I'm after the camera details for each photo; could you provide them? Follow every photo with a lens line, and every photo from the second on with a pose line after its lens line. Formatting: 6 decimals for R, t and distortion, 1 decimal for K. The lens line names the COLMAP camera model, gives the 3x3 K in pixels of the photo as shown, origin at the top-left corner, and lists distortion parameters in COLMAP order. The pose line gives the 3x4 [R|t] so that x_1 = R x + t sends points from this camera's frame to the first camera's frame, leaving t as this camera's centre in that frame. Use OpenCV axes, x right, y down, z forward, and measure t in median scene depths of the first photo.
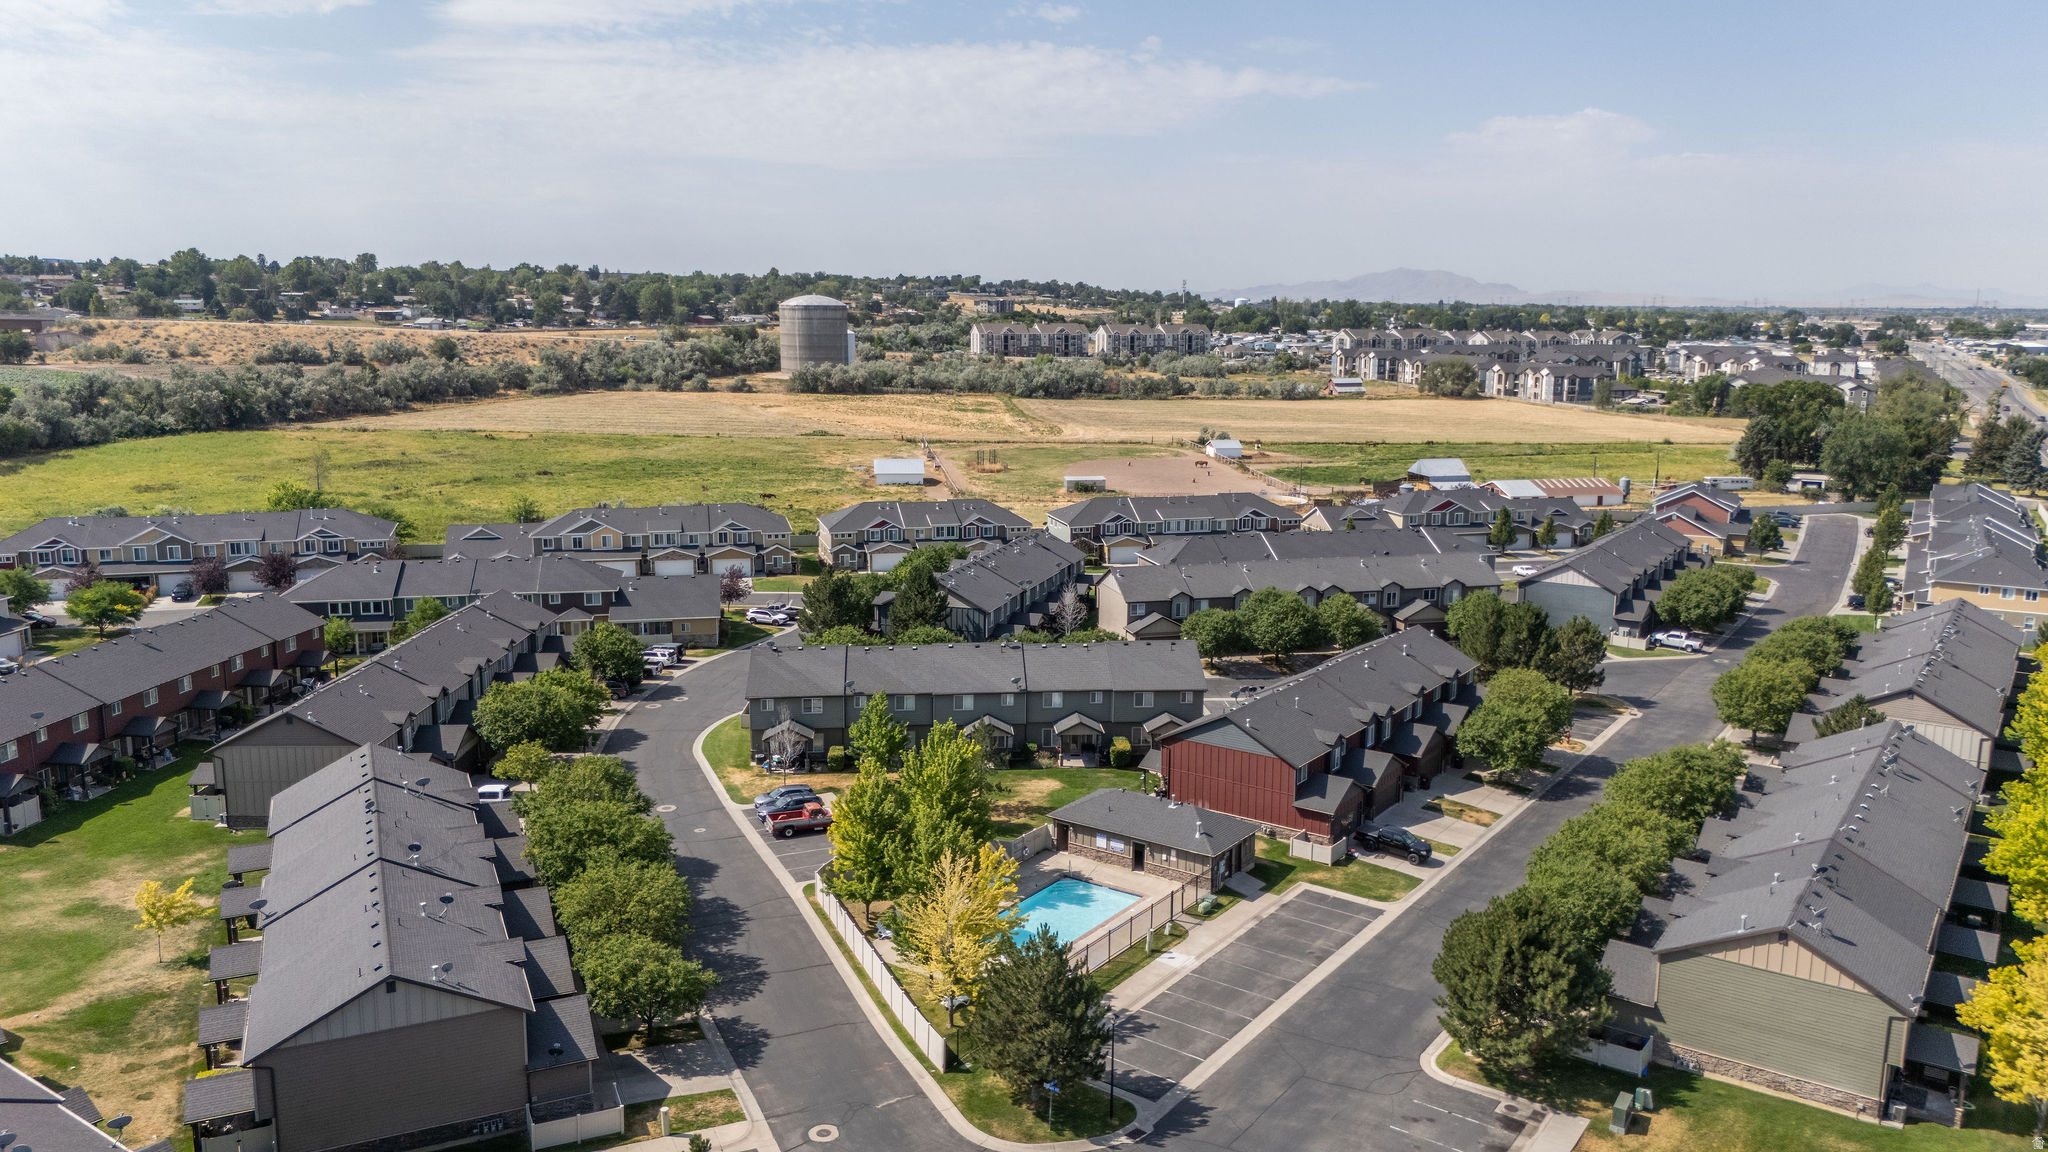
lens RADIAL K [[1504.2, 0, 1029.4], [0, 1504.2, 573.8], [0, 0, 1]] dist [0.065819, -0.060263]
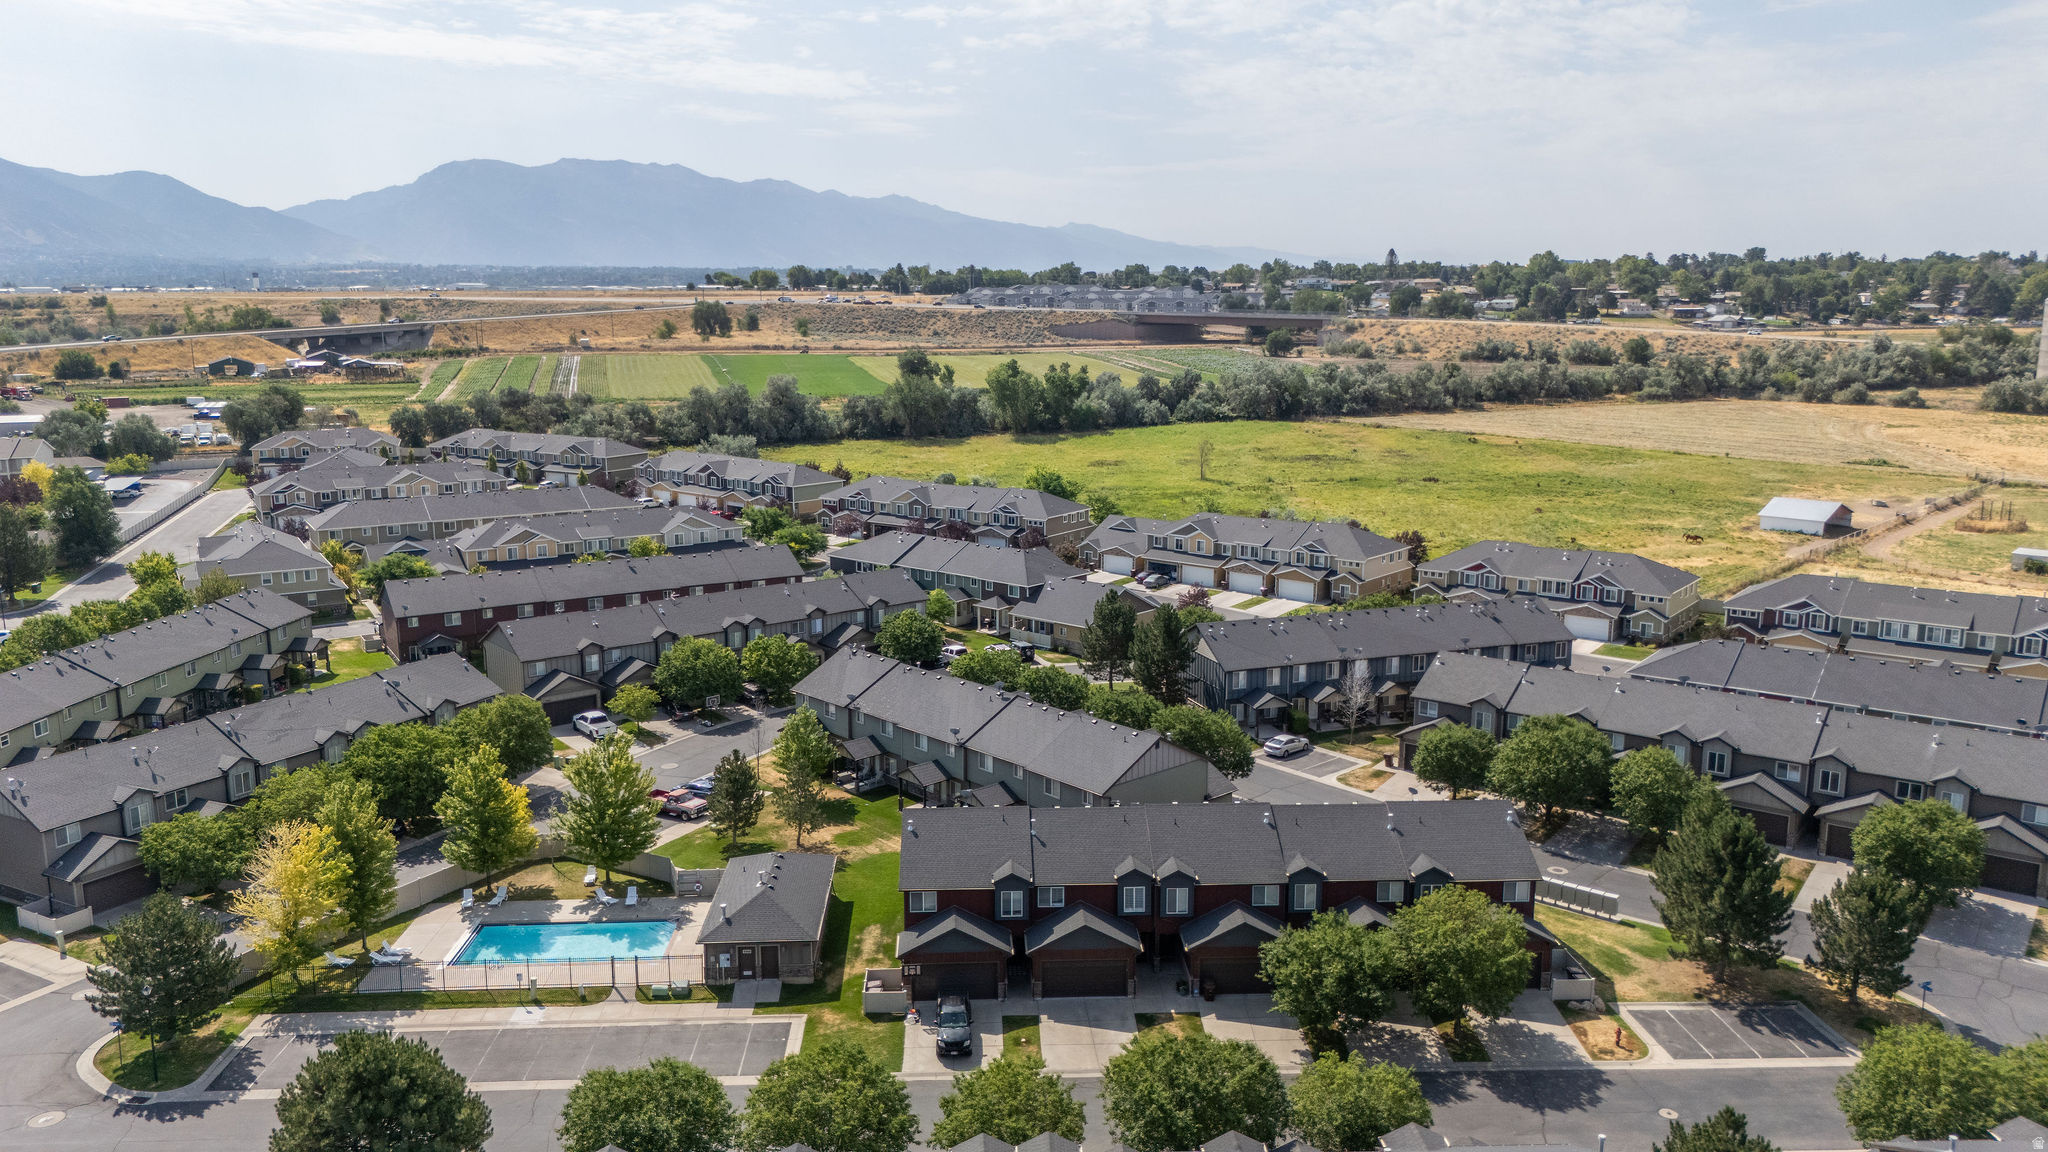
lens RADIAL K [[1504.2, 0, 1025.2], [0, 1504.2, 595.9], [0, 0, 1]] dist [0.065819, -0.060263]
pose [[0.606854, 0.150251, -0.780482, 0.295619], [-0.136335, 0.987093, 0.084020, -0.038312], [0.783033, 0.055419, 0.619506, 0.189288]]
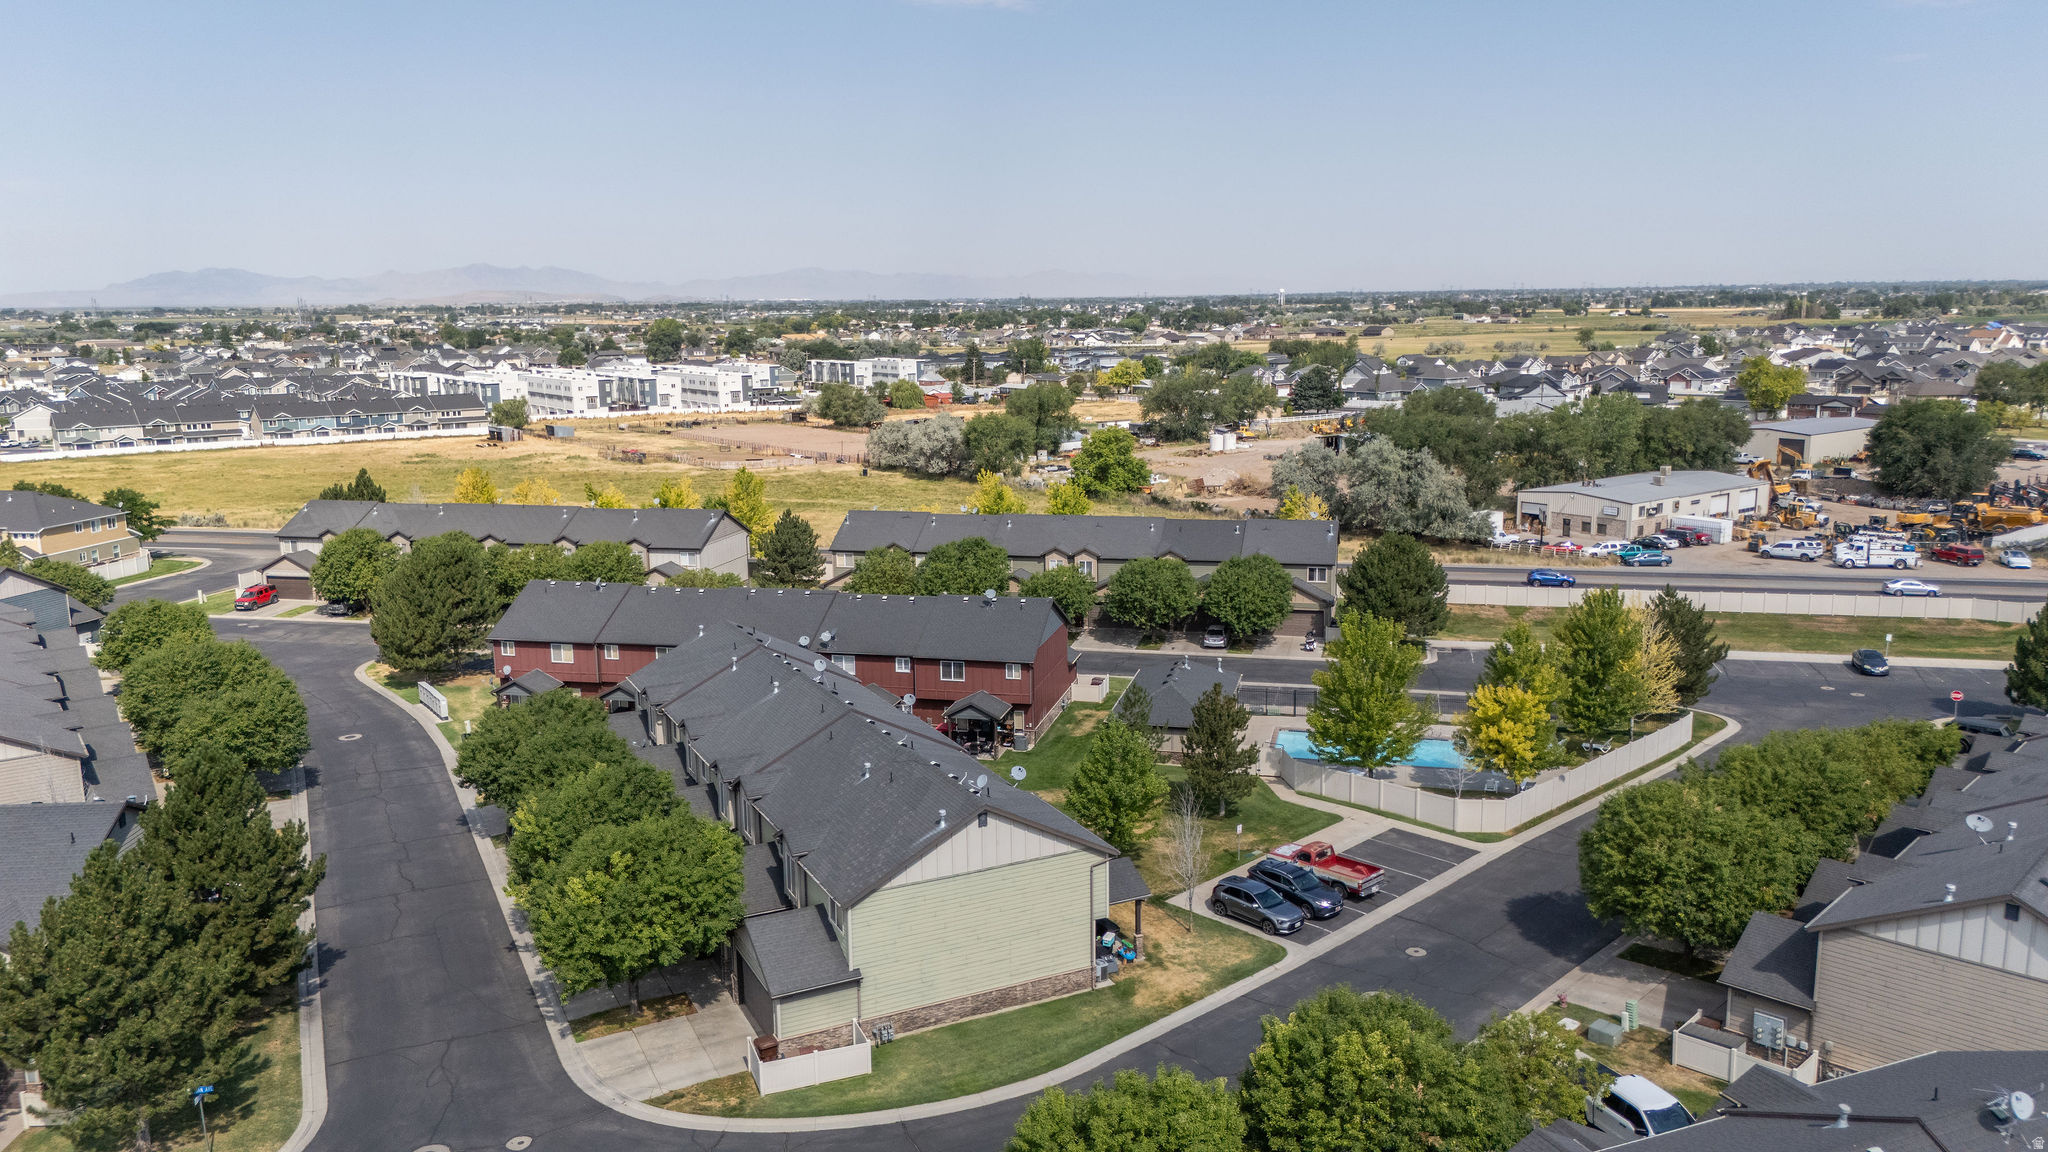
lens RADIAL K [[1504.2, 0, 1012.0], [0, 1504.2, 571.4], [0, 0, 1]] dist [0.065819, -0.060263]
pose [[-0.366085, -0.168836, 0.915137, -0.246861], [0.176295, 0.953013, 0.246347, -0.053786], [-0.913730, 0.251518, -0.319119, 0.471556]]
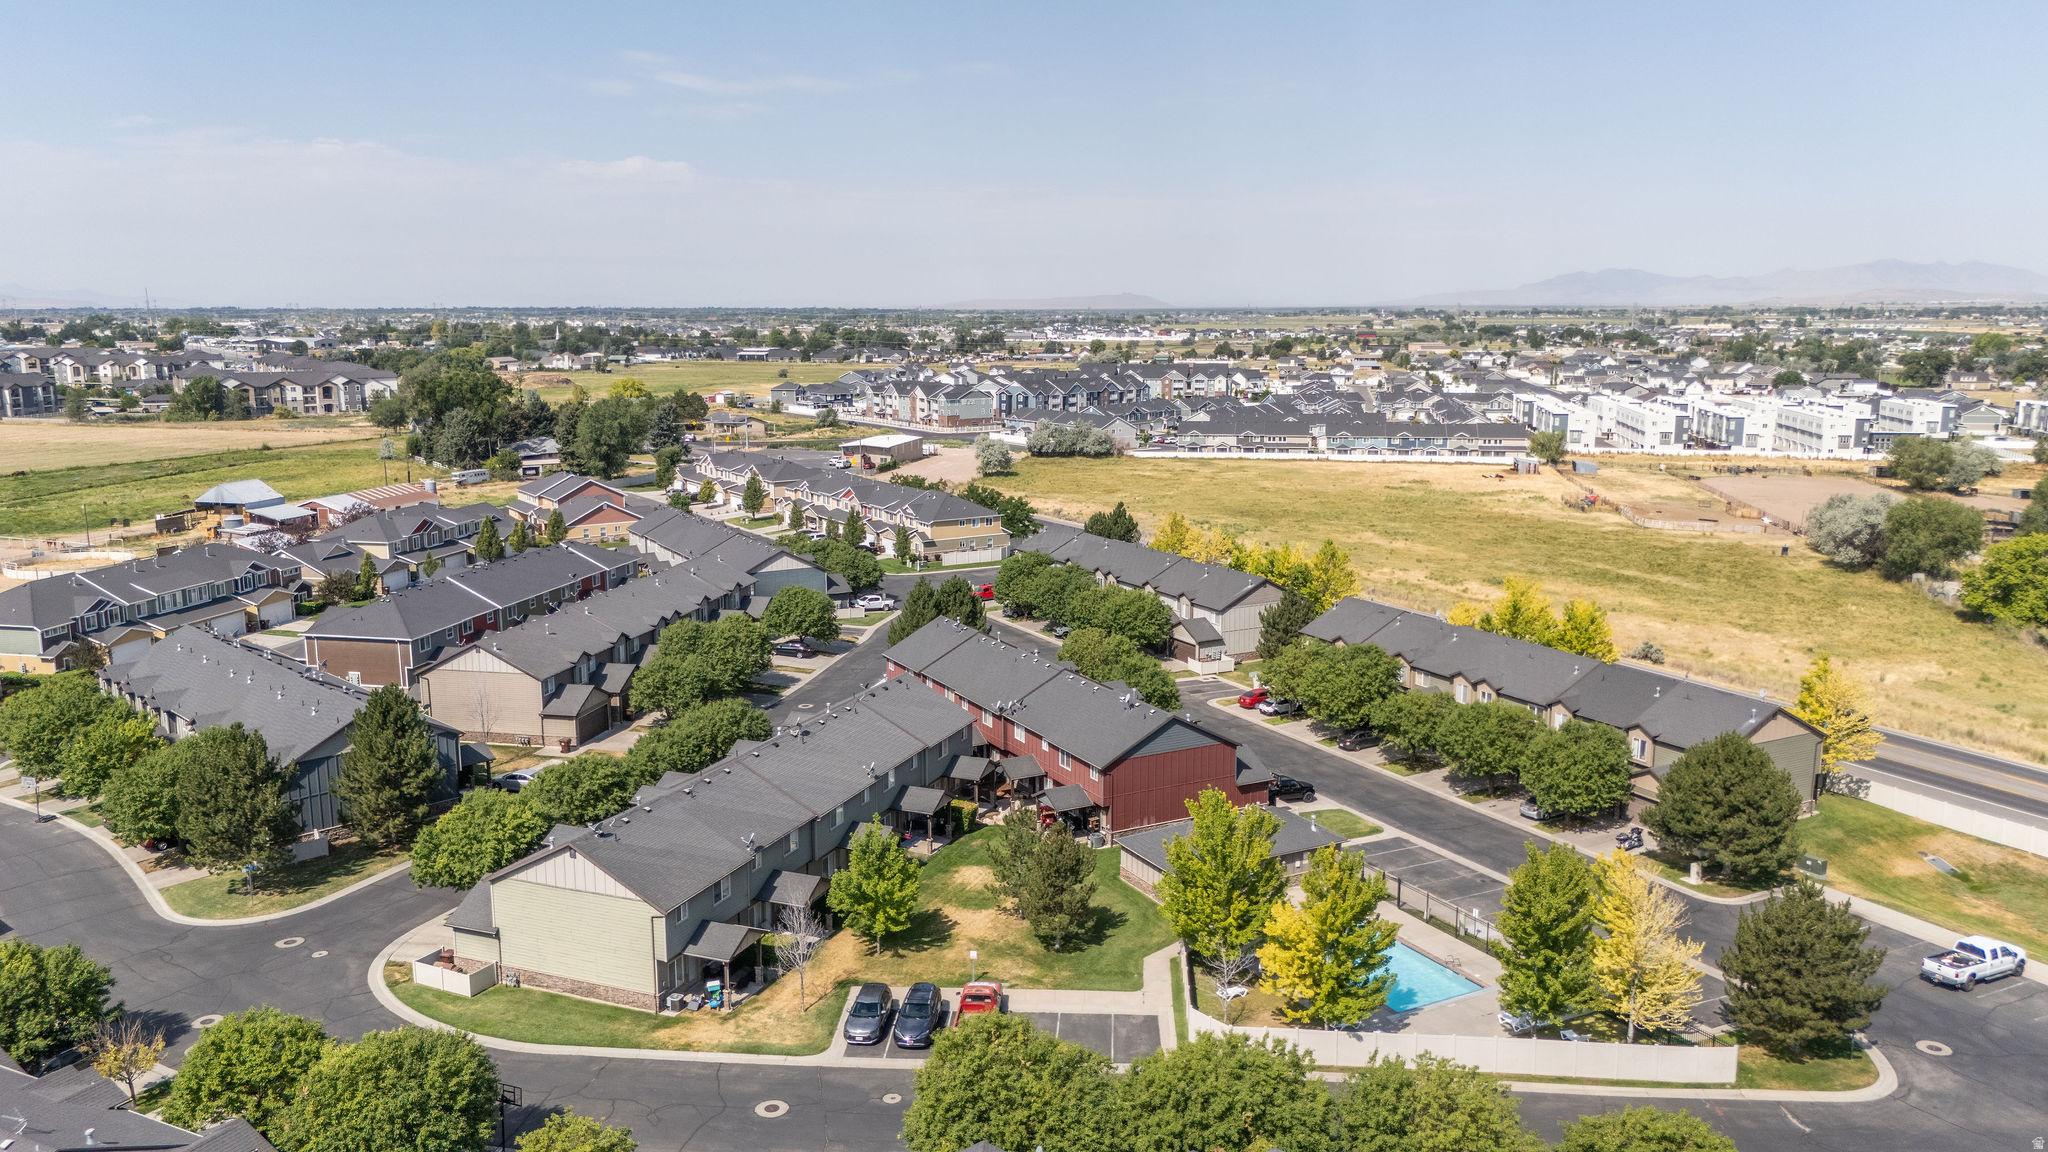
lens RADIAL K [[1504.2, 0, 1025.1], [0, 1504.2, 579.0], [0, 0, 1]] dist [0.065819, -0.060263]
pose [[0.450451, -0.167272, 0.876991, -0.259386], [0.164959, 0.980973, 0.102377, -0.036578], [-0.877429, 0.098552, 0.469473, 0.229423]]
